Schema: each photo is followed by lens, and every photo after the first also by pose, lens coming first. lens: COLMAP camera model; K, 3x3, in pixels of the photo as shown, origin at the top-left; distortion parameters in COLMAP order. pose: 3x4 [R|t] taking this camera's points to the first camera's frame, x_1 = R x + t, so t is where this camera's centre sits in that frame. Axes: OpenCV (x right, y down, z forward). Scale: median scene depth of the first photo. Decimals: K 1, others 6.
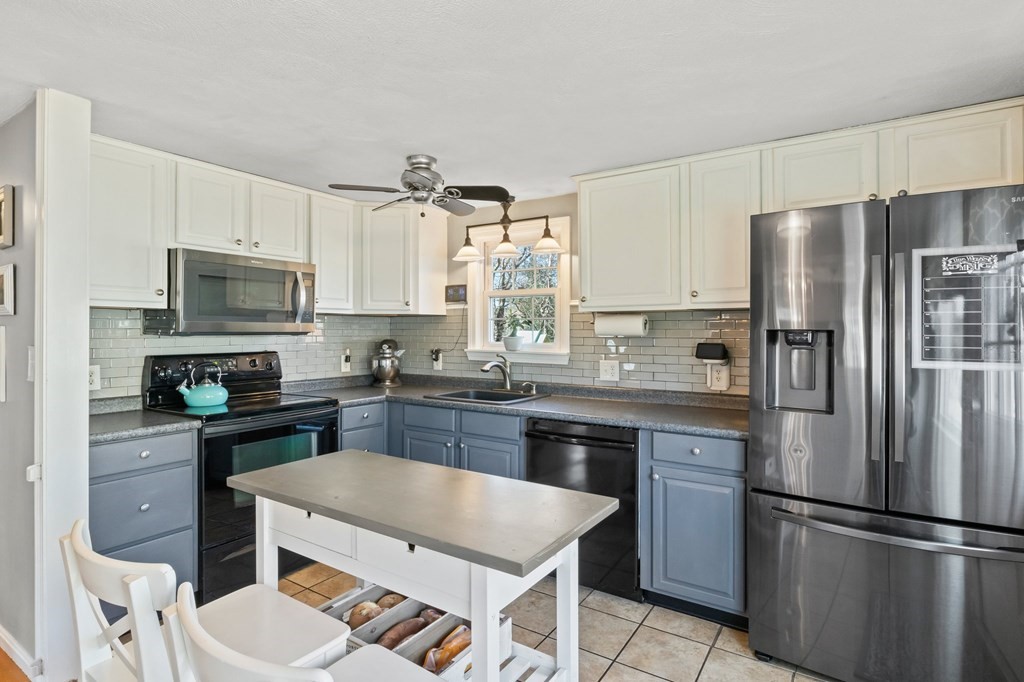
lens RADIAL K [[525.4, 0, 511.9], [0, 525.4, 326.7], [0, 0, 1]] dist [-0.005032, -0.000742]
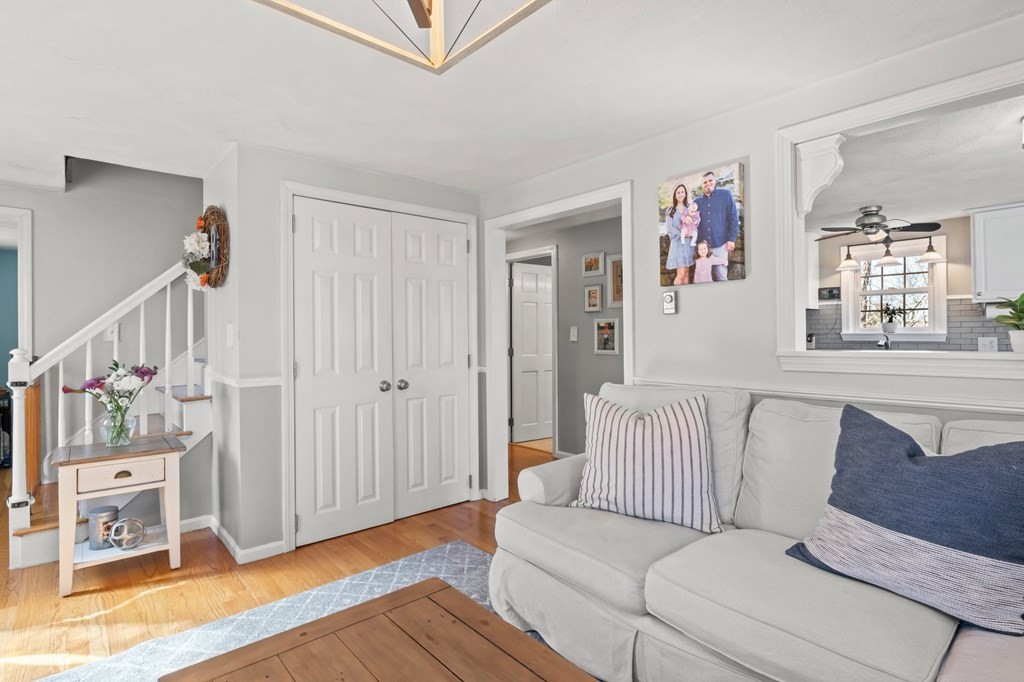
lens RADIAL K [[511.8, 0, 512.0], [0, 511.8, 341.0], [0, 0, 1]] dist [-0.011546, 0.000305]
pose [[0.961814, -0.005678, -0.273645, -0.636555], [0.011168, 0.999766, 0.018510, 0.033085], [0.273476, -0.020860, 0.961653, -0.623224]]
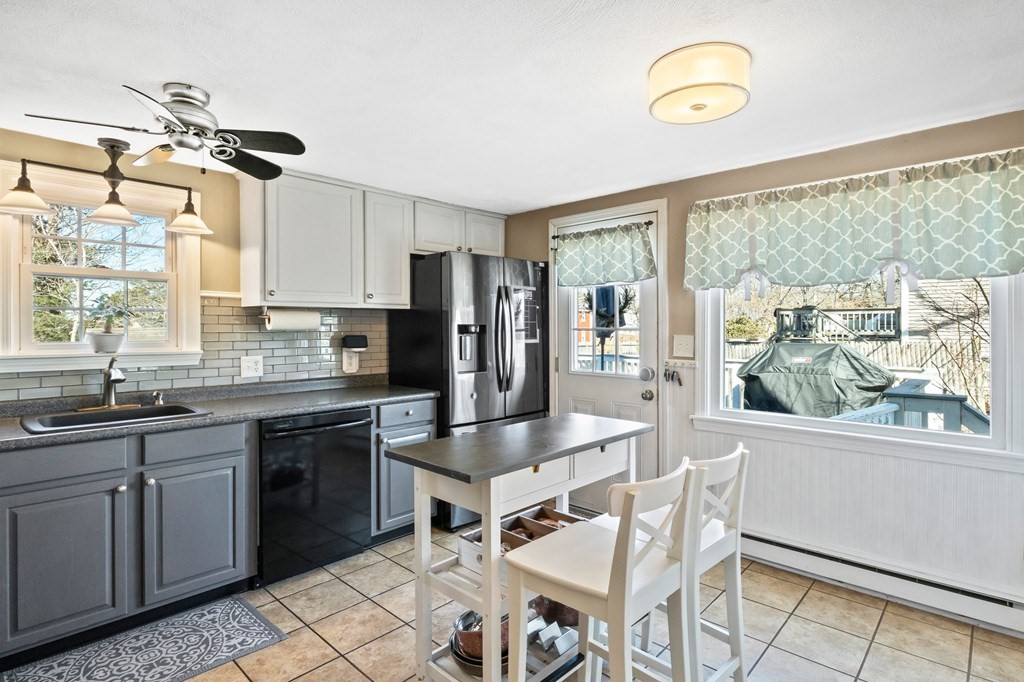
lens RADIAL K [[525.4, 0, 511.9], [0, 525.4, 326.7], [0, 0, 1]] dist [-0.005032, -0.000742]
pose [[0.180231, 0.000248, 0.983624, -0.651479], [-0.003133, 0.999995, 0.000322, 0.008097], [-0.983619, -0.003140, 0.180231, 0.339264]]
